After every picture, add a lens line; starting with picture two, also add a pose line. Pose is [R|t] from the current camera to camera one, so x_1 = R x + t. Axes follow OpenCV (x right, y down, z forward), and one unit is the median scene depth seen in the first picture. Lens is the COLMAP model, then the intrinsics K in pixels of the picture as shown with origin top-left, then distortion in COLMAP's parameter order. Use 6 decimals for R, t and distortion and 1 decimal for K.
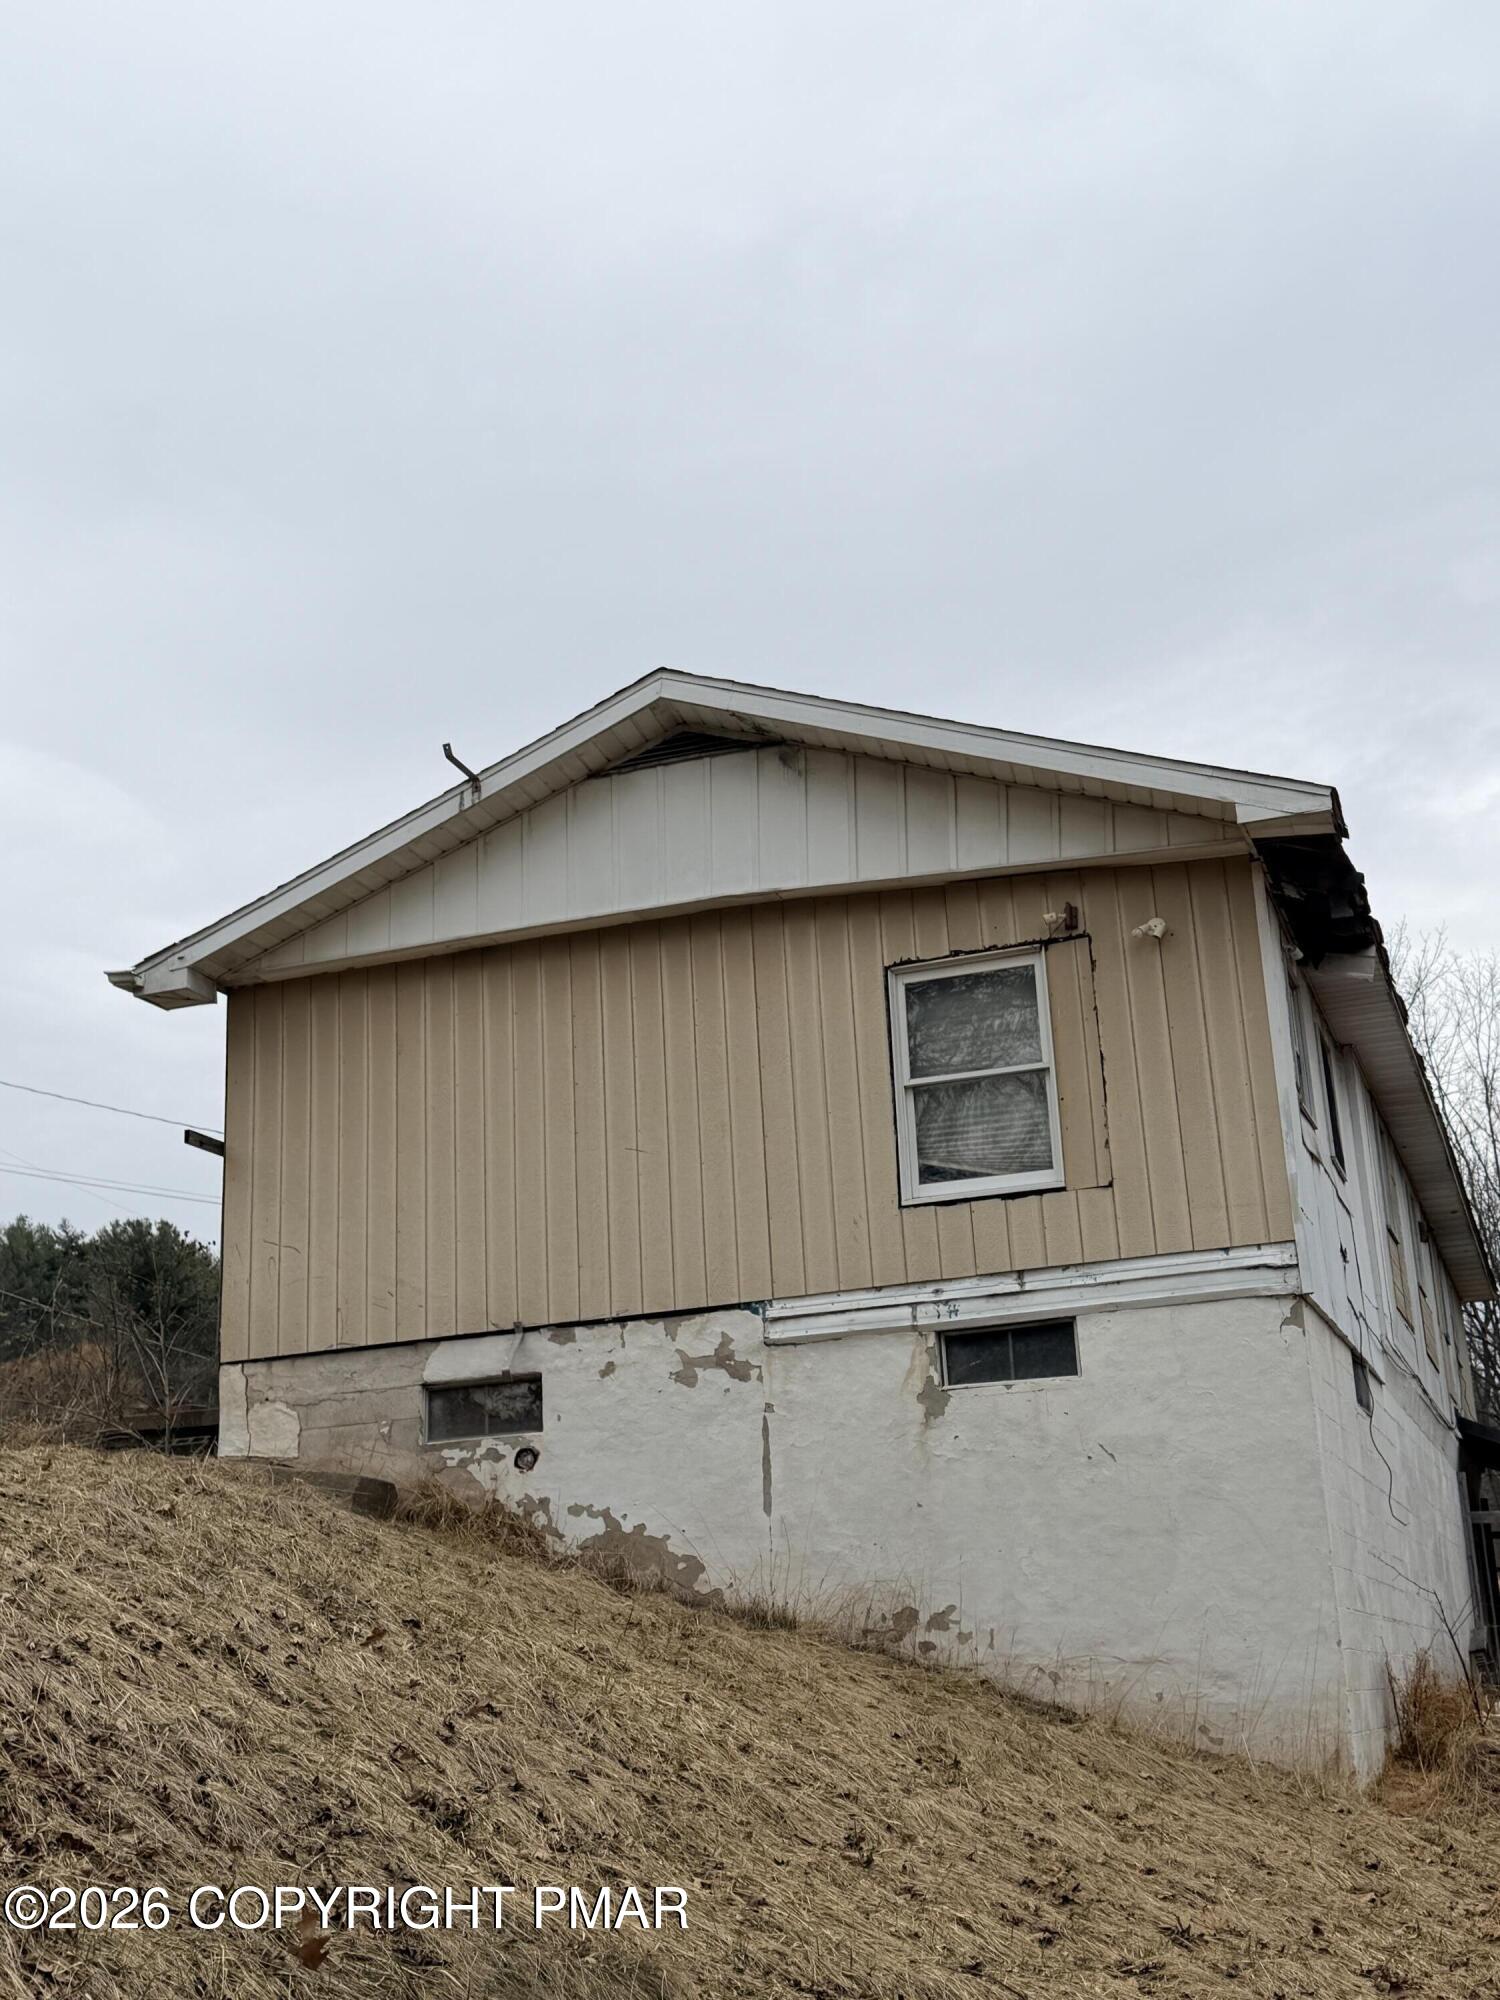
lens RADIAL K [[2274.6, 0, 750.0], [0, 2274.6, 1000.0], [0, 0, 1]] dist [0.180034, -0.411420]
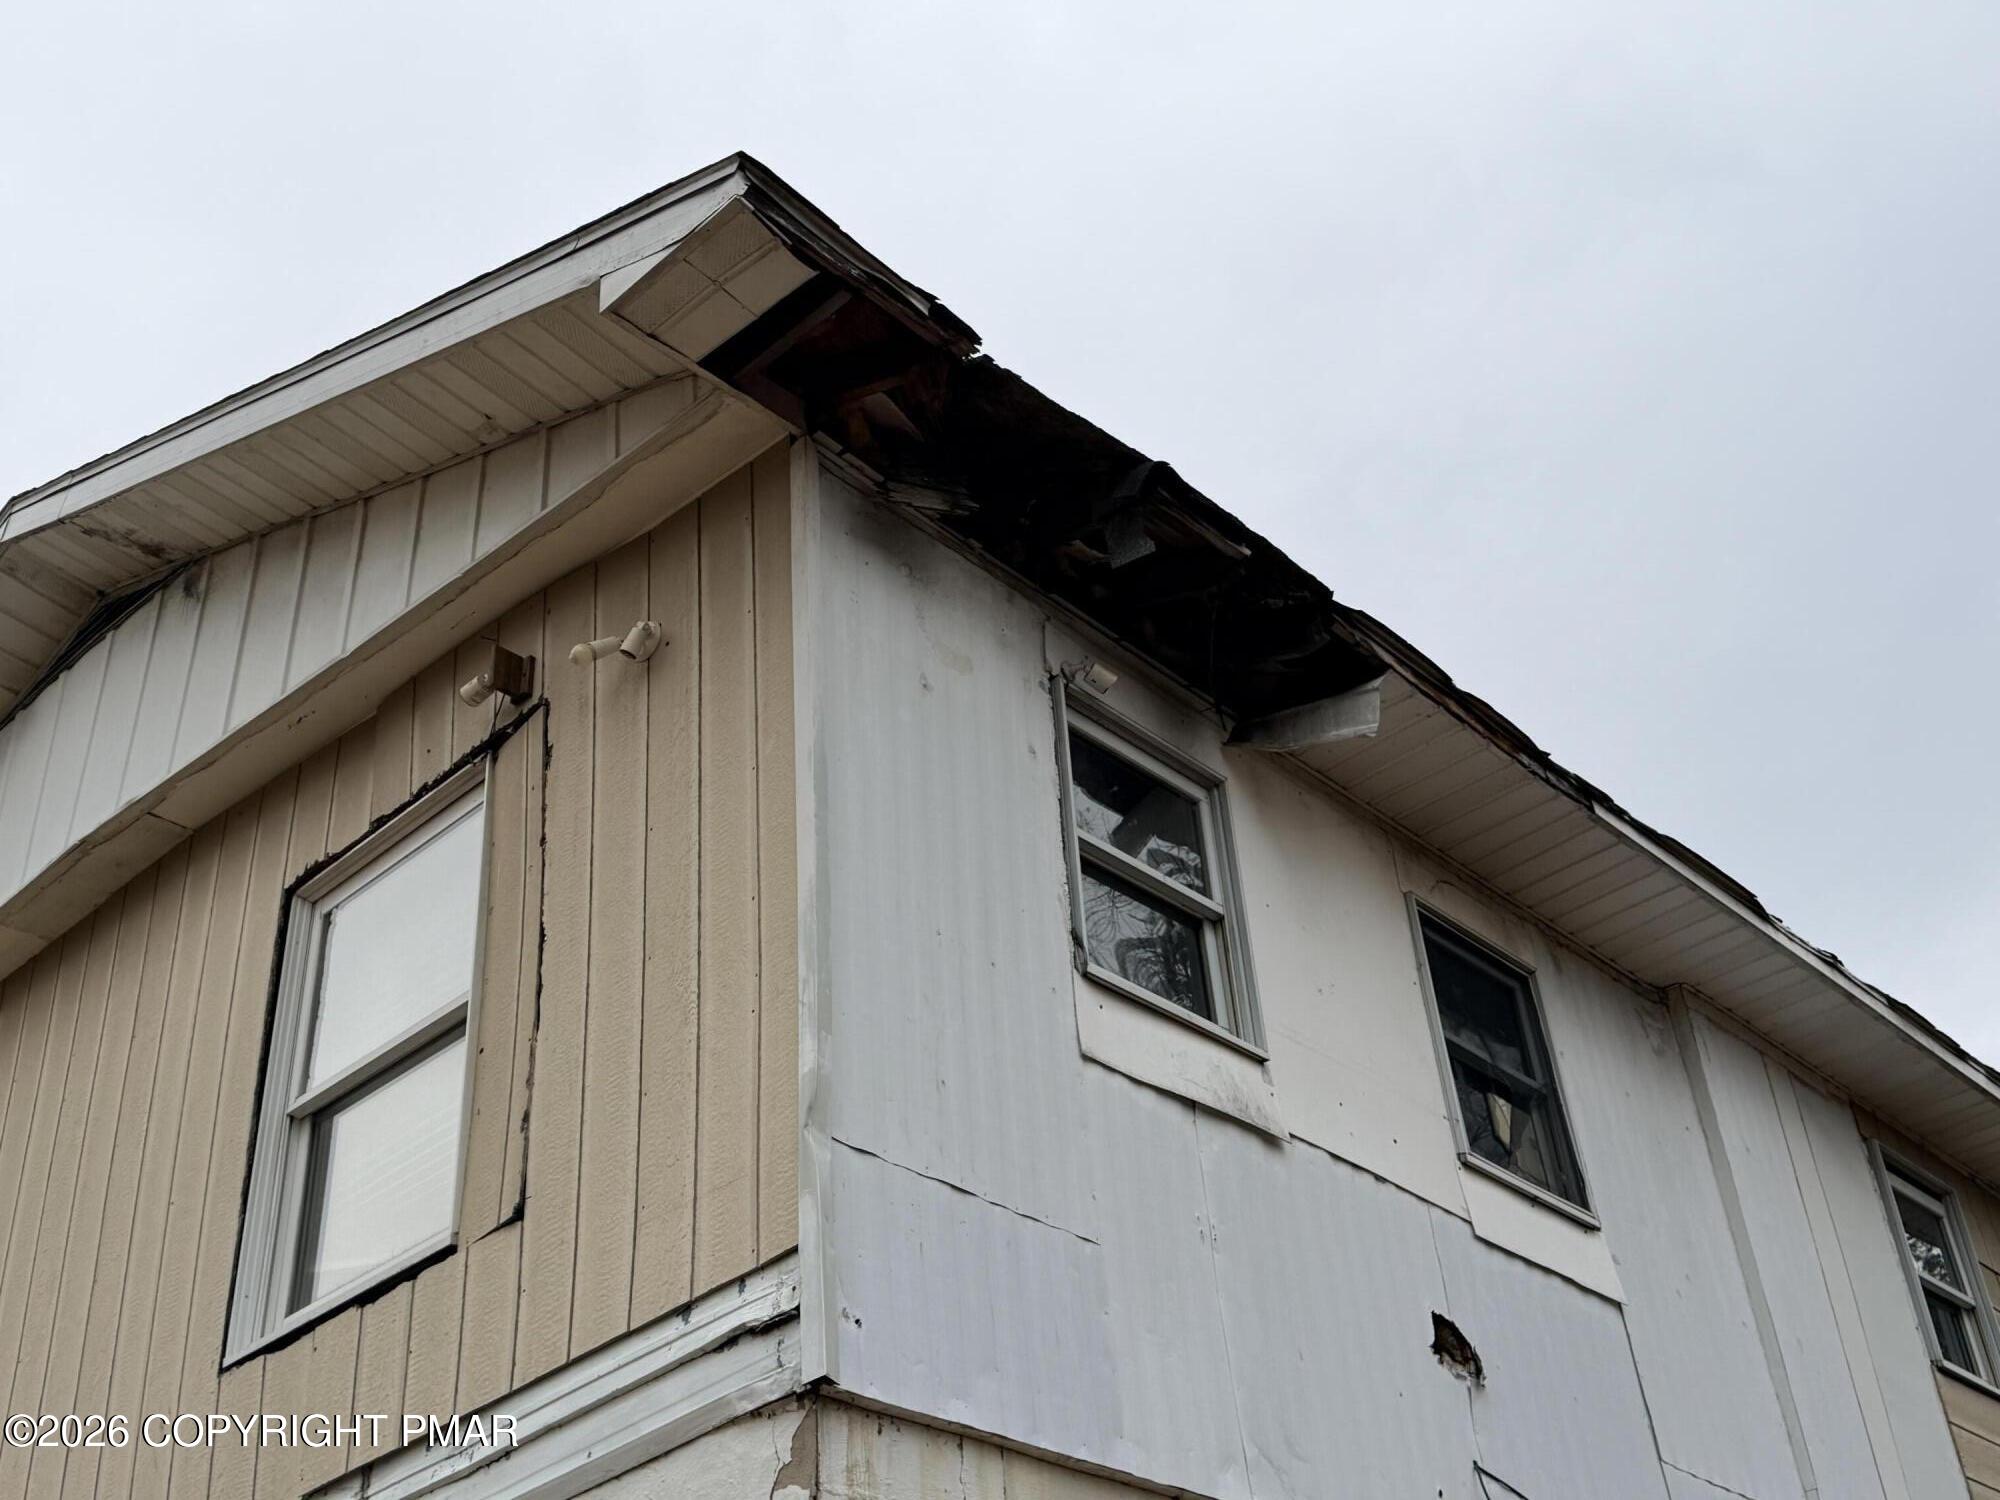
lens RADIAL K [[2274.6, 0, 1000.0], [0, 2274.6, 750.0], [0, 0, 1]] dist [0.180034, -0.411420]
pose [[0.920571, -0.242057, -0.306524, 0.383389], [0.141029, 0.937859, -0.317066, 0.145493], [0.364224, 0.248653, 0.897503, 0.633376]]
